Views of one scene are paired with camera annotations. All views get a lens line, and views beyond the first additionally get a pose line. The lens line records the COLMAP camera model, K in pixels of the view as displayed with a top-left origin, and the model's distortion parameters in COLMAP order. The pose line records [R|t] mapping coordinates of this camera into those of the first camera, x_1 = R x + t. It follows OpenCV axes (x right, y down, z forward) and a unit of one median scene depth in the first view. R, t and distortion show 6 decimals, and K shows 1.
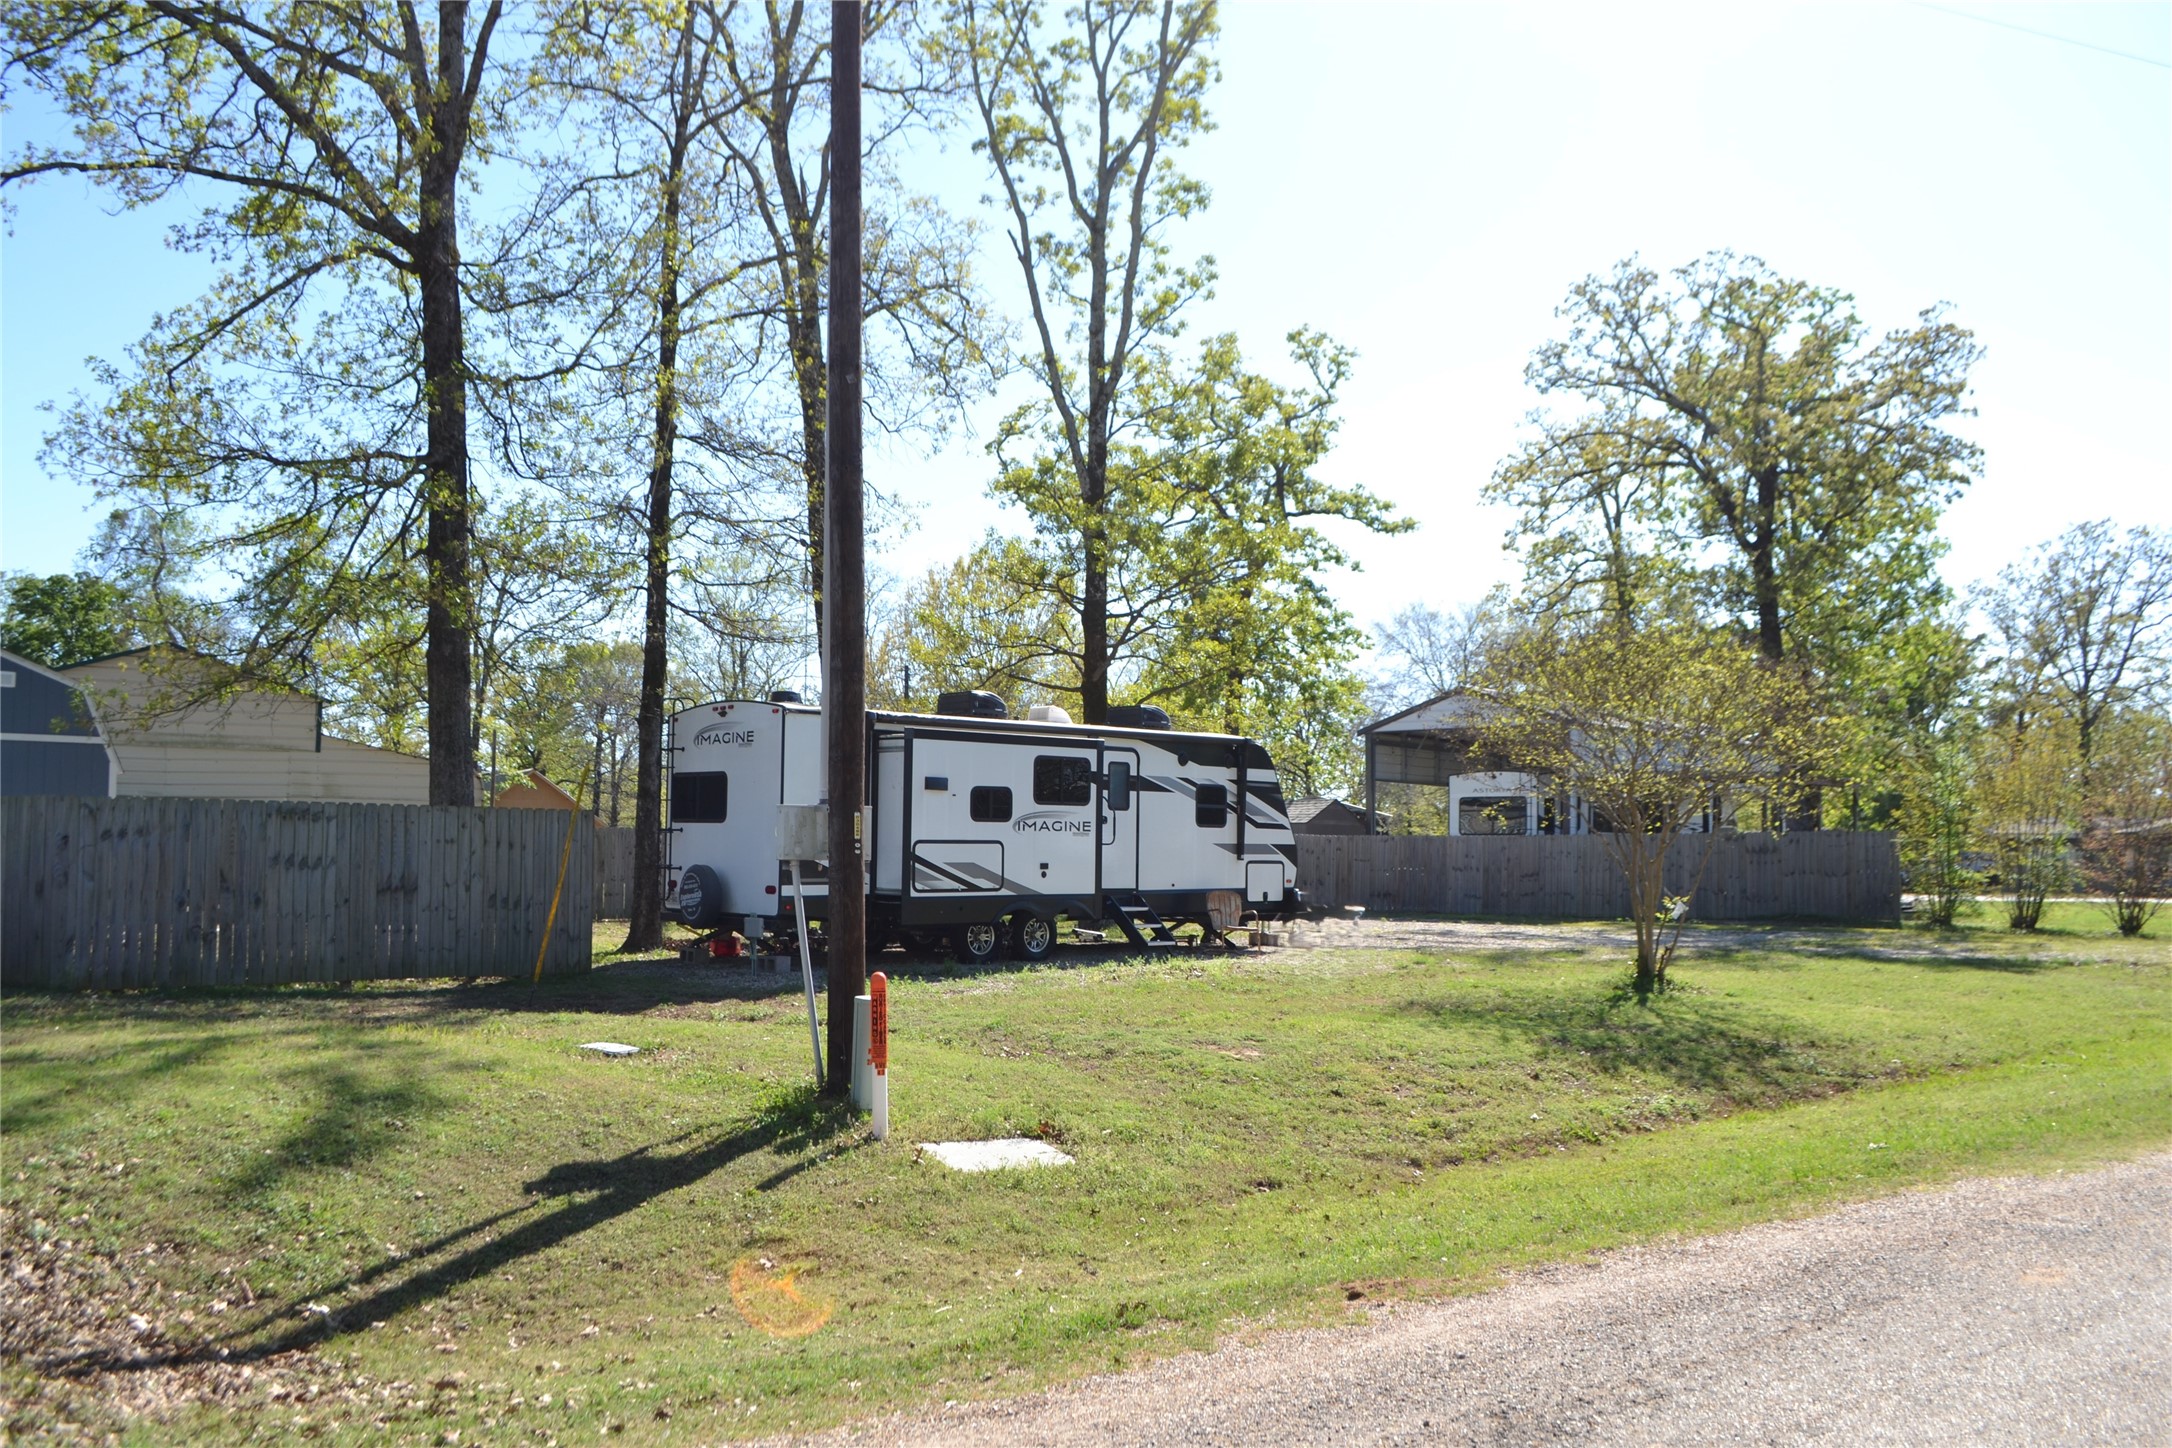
lens RADIAL K [[1744.4, 0, 1064.1], [0, 1744.4, 733.4], [0, 0, 1]] dist [-0.088844, 0.018149]
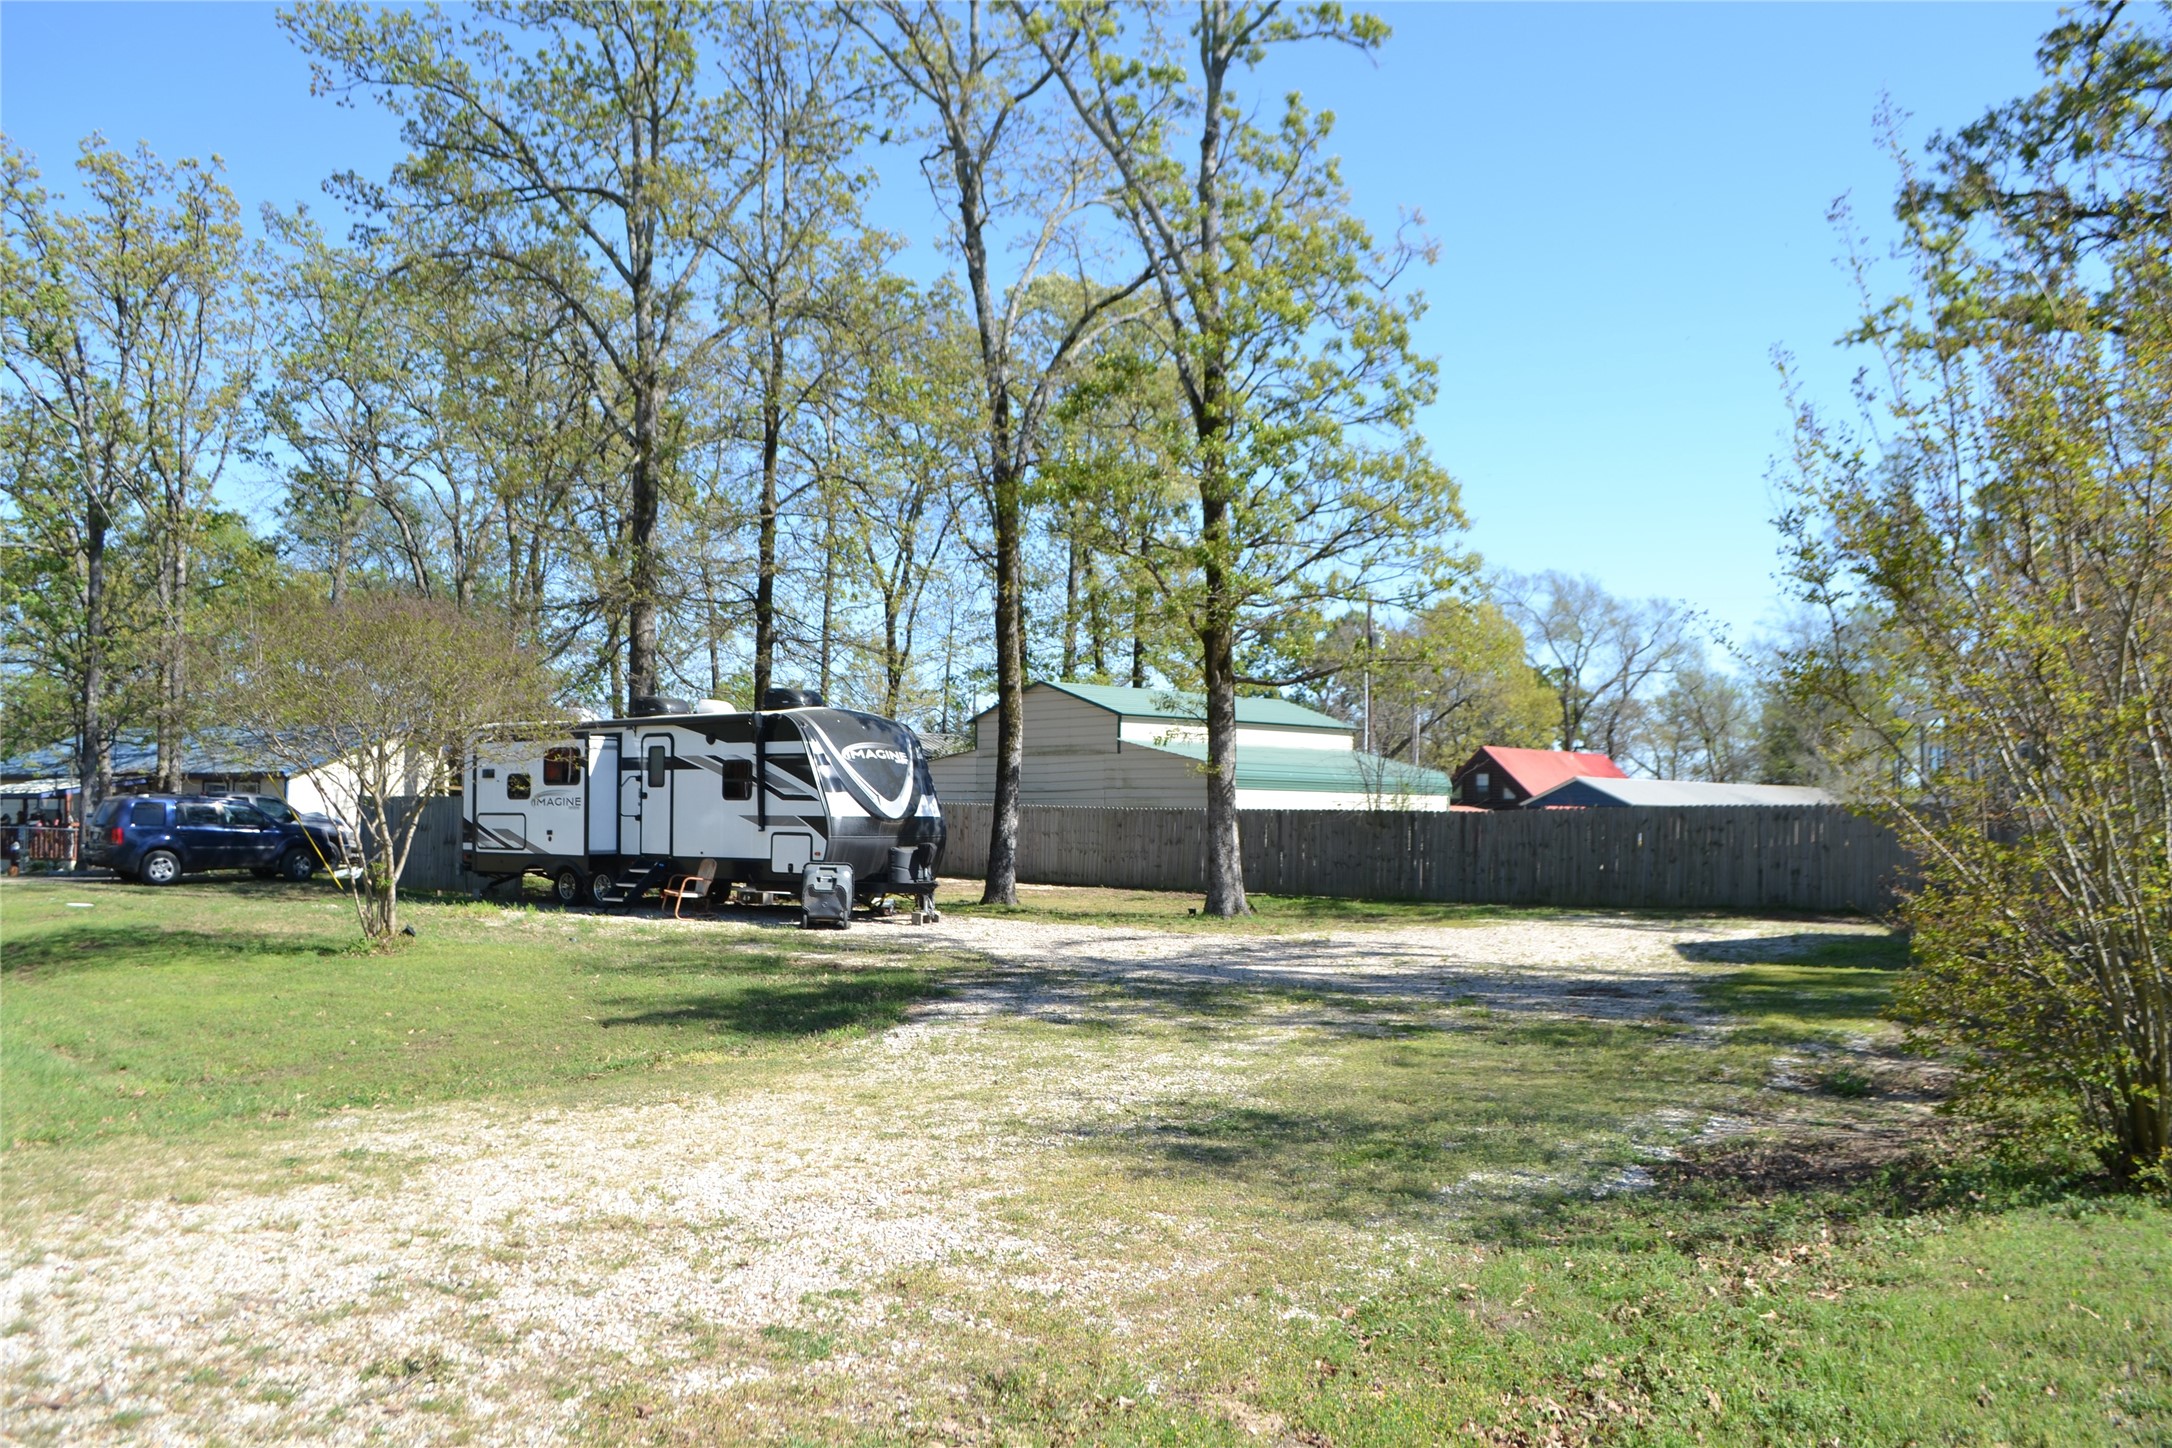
lens RADIAL K [[1756.0, 0, 1078.7], [0, 1756.0, 729.2], [0, 0, 1]] dist [-0.096119, 0.069494]
pose [[0.159612, -0.059300, -0.985397, 0.911363], [0.057712, 0.997047, -0.050653, 0.059815], [0.985491, -0.048784, 0.162563, 0.805158]]
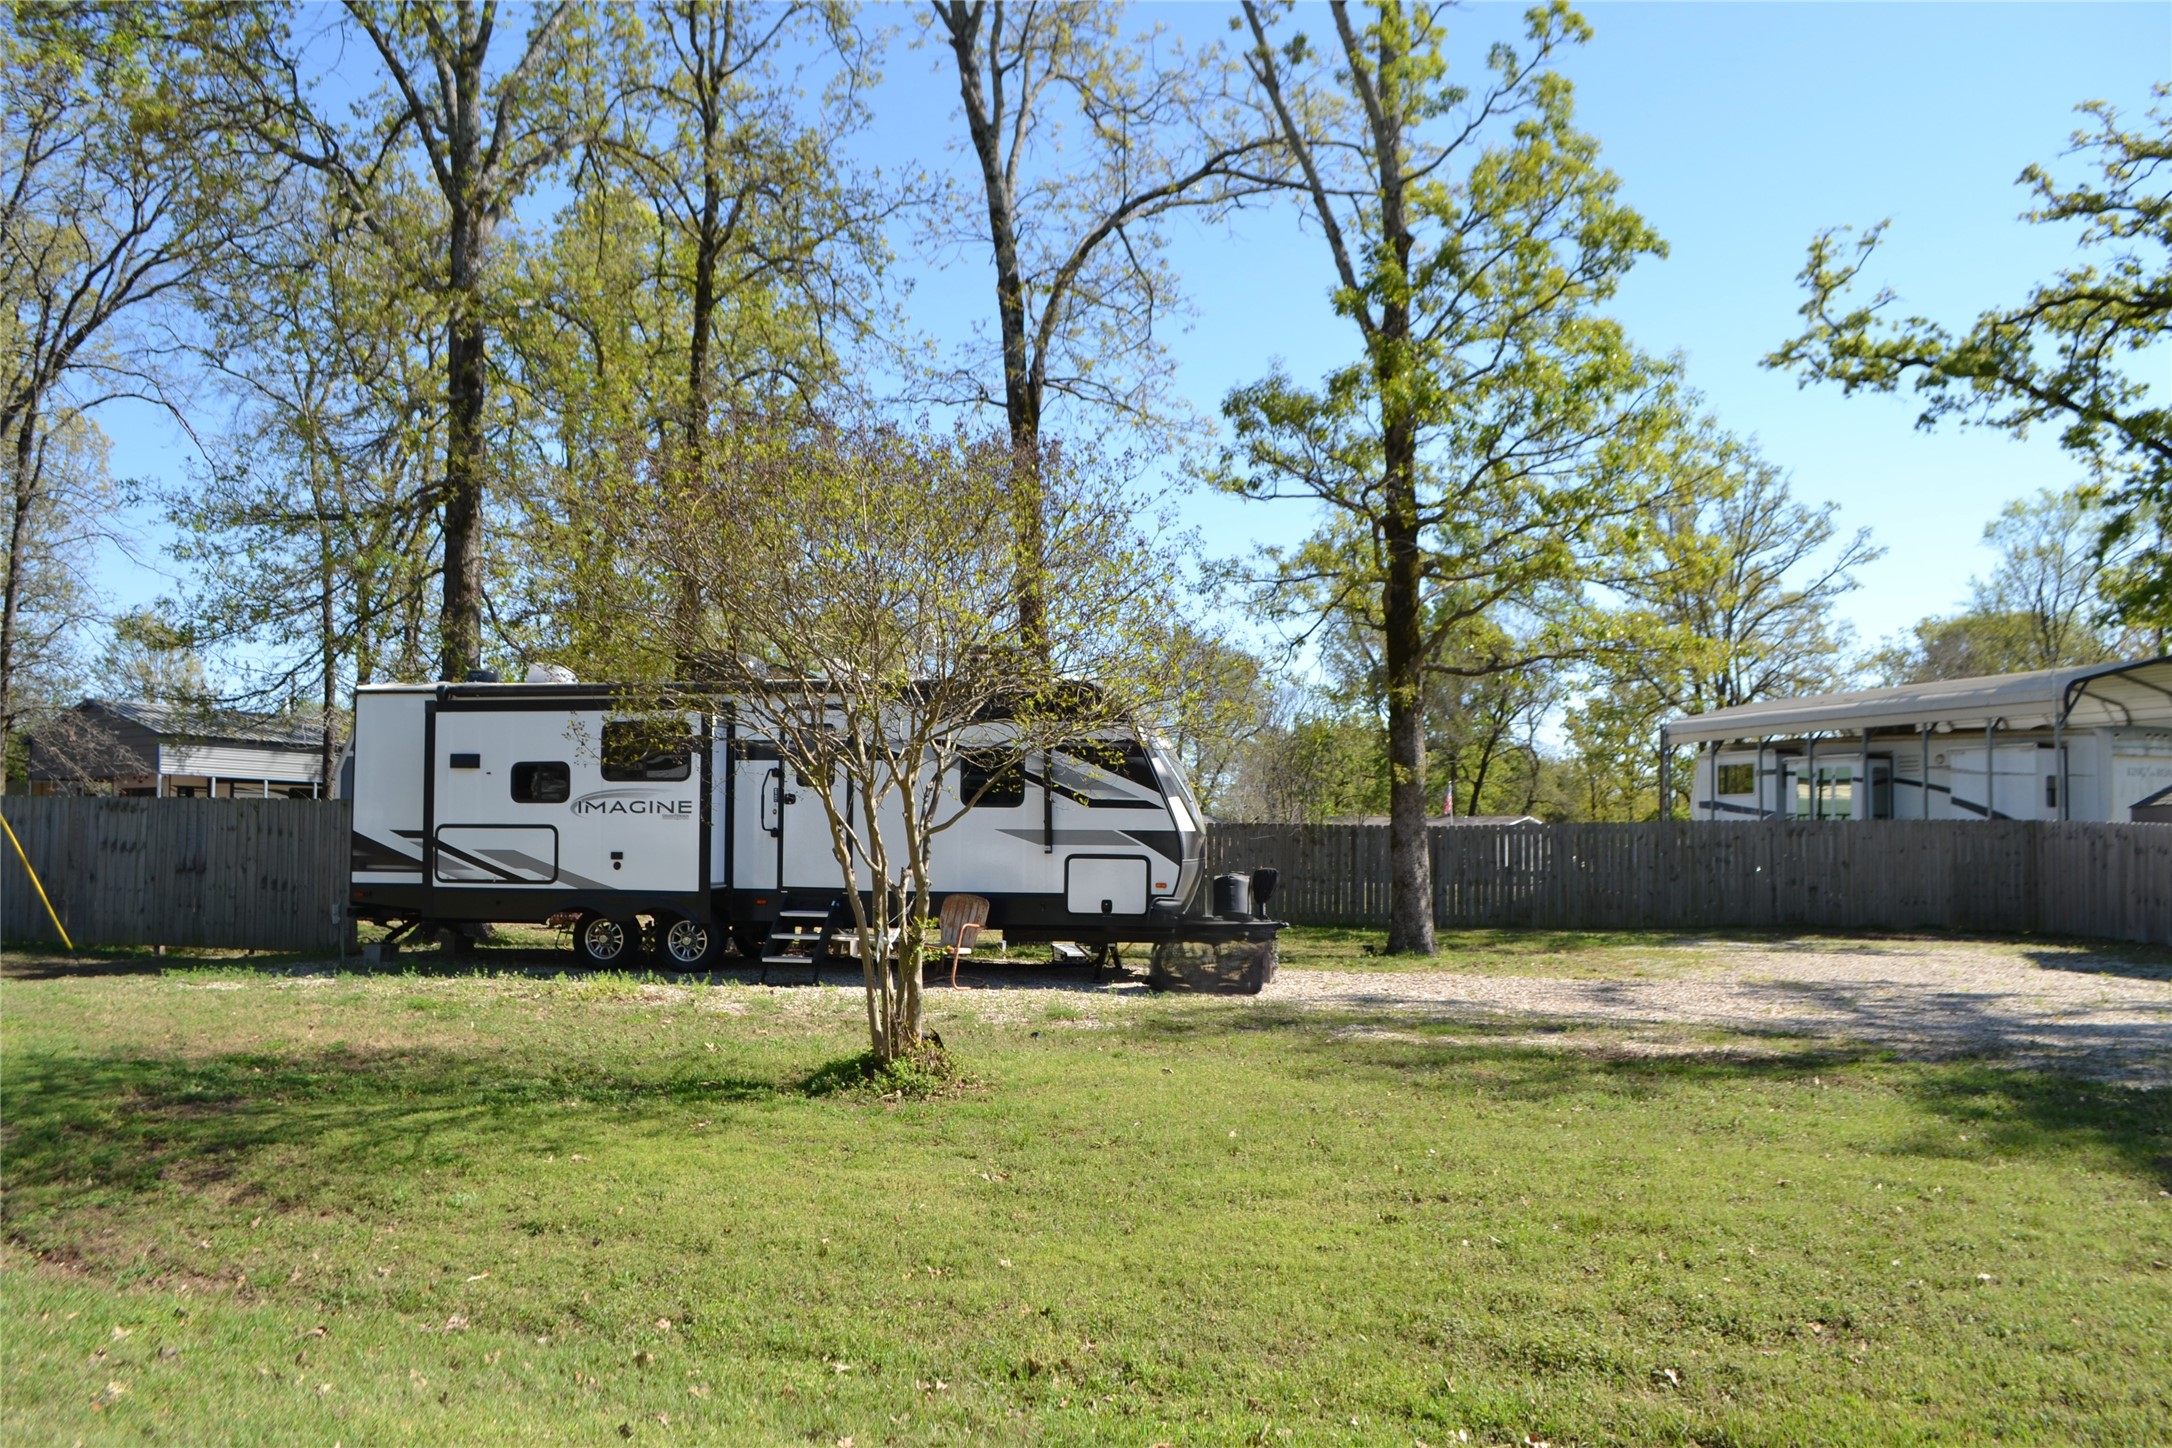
lens RADIAL K [[1744.4, 0, 1064.1], [0, 1744.4, 733.4], [0, 0, 1]] dist [-0.088844, 0.018149]
pose [[0.602210, -0.051876, -0.796651, 0.526810], [0.047842, 0.998438, -0.028851, 0.035475], [0.796903, -0.020739, 0.603751, 0.459329]]
